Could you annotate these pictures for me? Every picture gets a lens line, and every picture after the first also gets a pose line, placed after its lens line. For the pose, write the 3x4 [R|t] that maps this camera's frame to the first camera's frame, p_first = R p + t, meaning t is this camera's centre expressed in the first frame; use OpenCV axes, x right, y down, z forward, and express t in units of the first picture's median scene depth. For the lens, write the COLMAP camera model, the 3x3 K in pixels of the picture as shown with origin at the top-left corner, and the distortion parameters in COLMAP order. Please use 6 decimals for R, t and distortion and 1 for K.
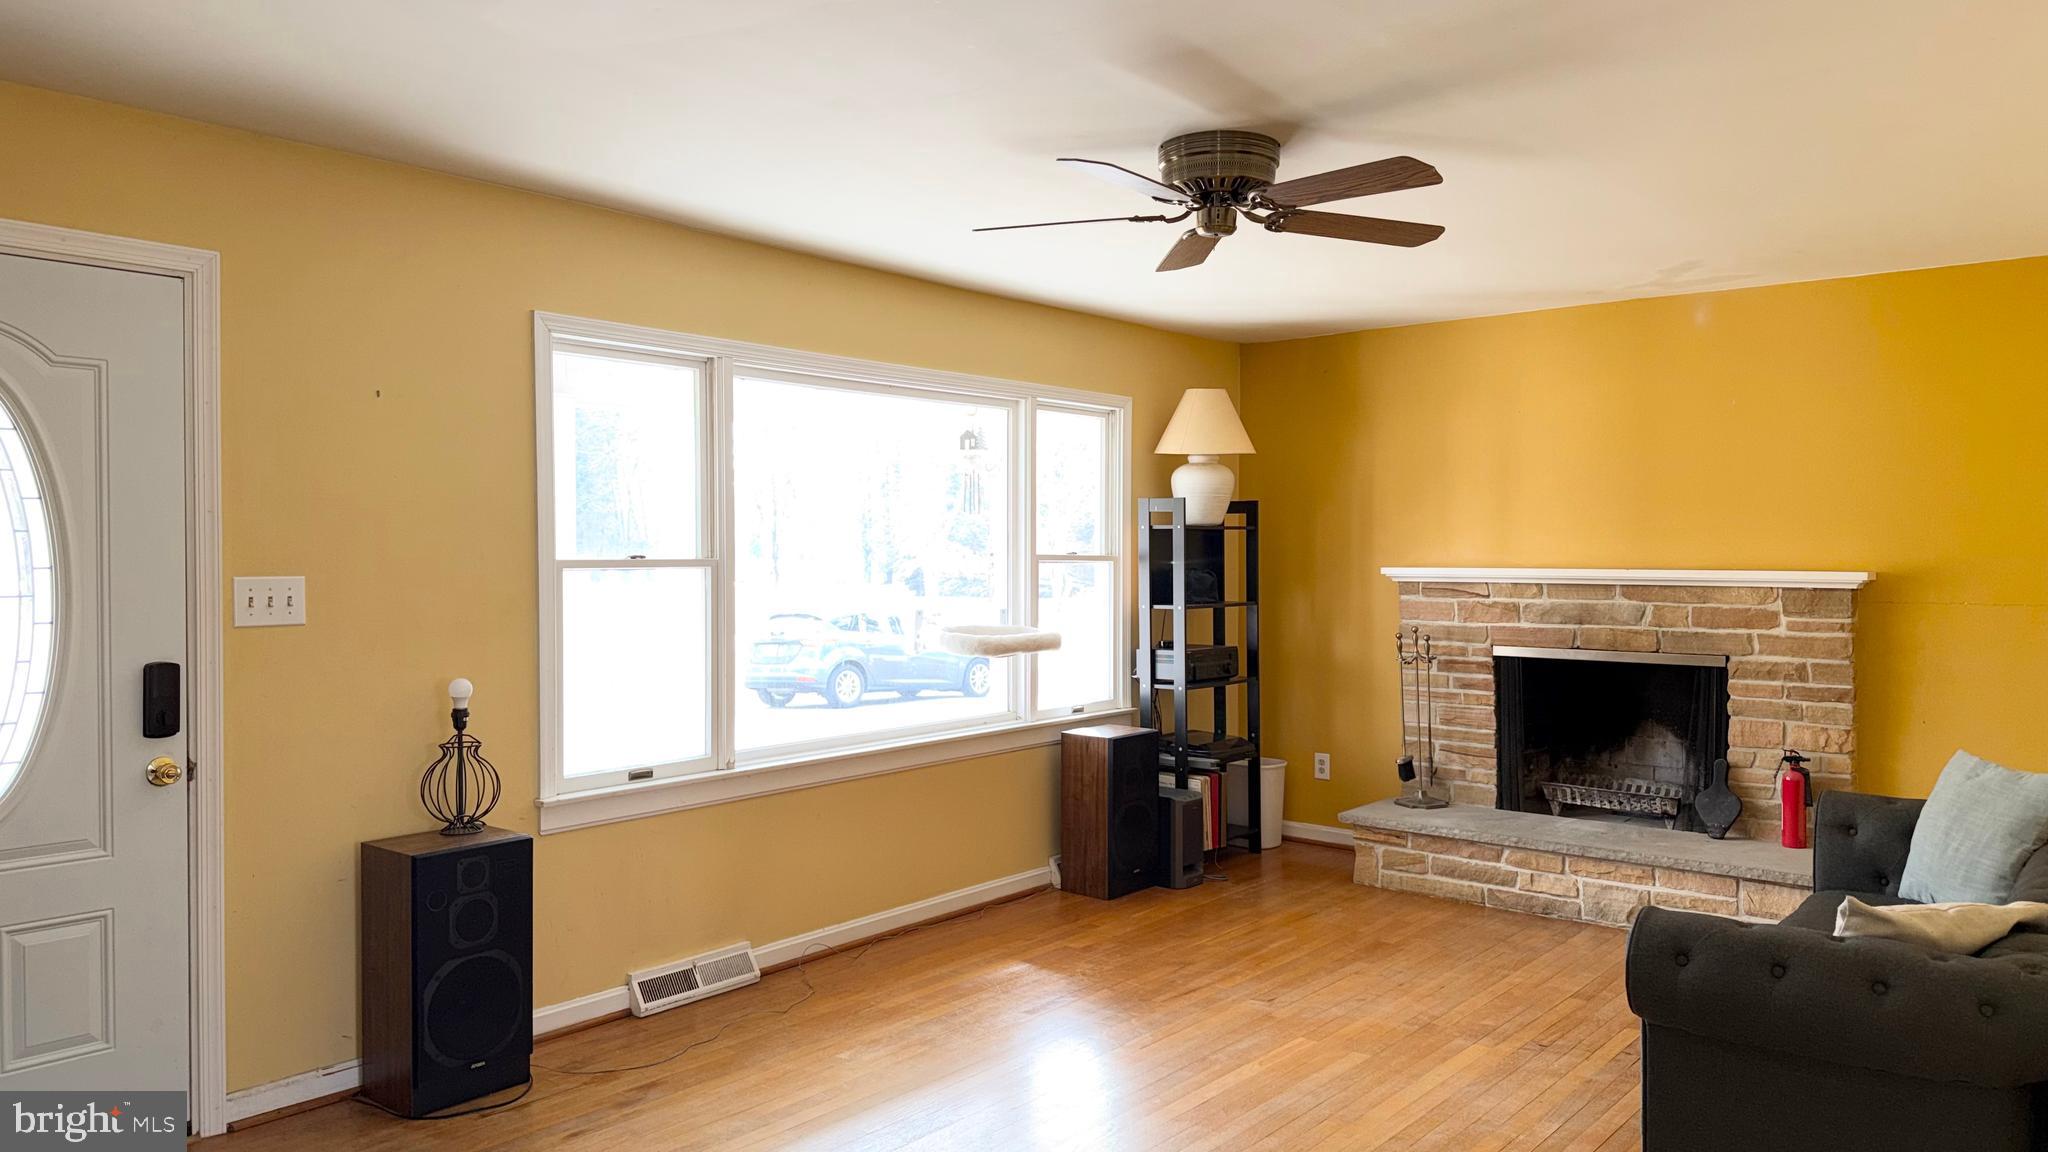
lens RADIAL K [[1424.2, 0, 1018.9], [0, 1424.2, 564.6], [0, 0, 1]] dist [0.026593, -0.008006]
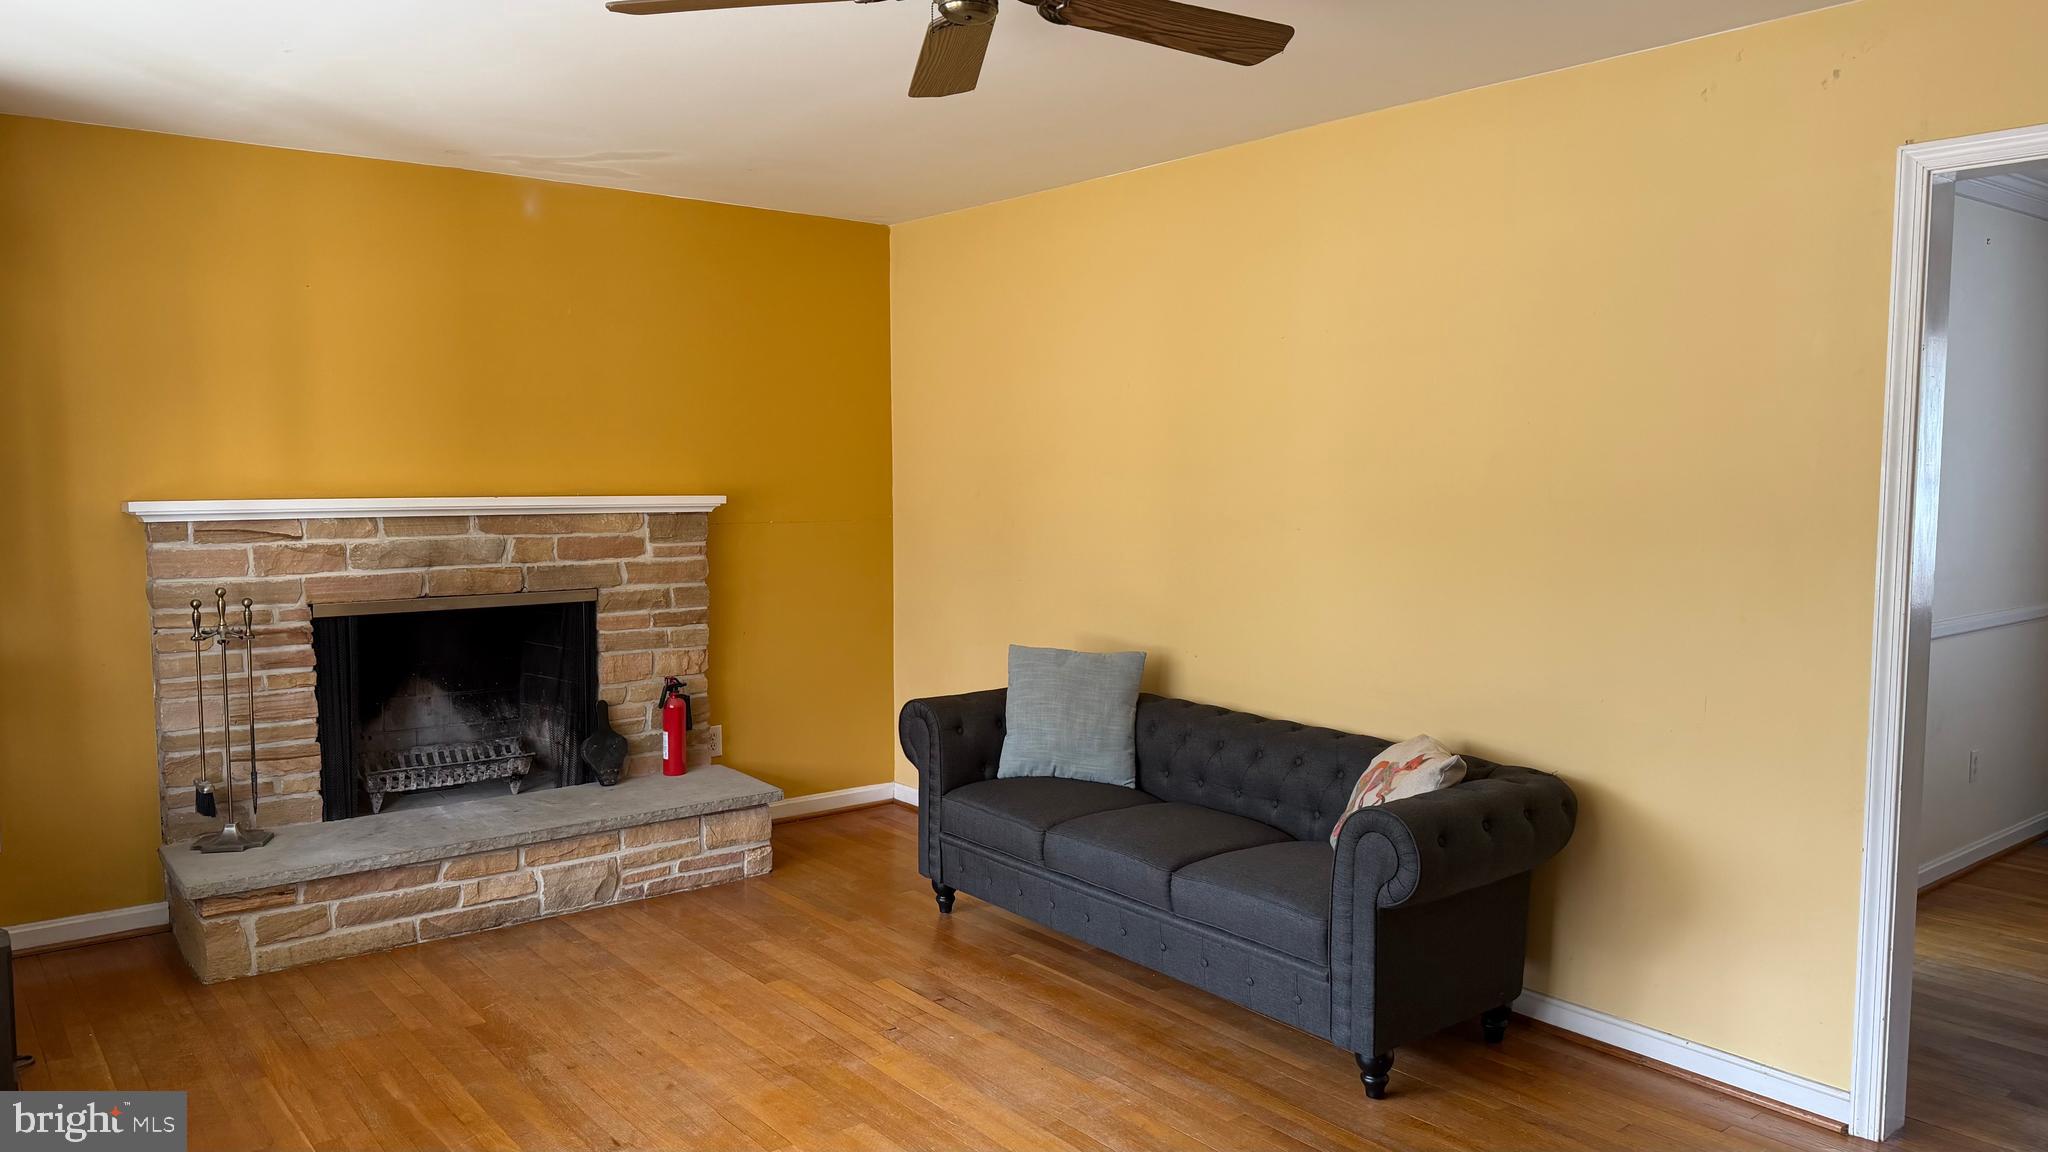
lens RADIAL K [[1424.2, 0, 1018.9], [0, 1424.2, 566.6], [0, 0, 1]] dist [0.026593, -0.008006]
pose [[0.200712, -0.068872, 0.977226, -0.347451], [0.009581, 0.997616, 0.068341, -0.010697], [-0.979603, -0.004354, 0.200894, 0.545528]]
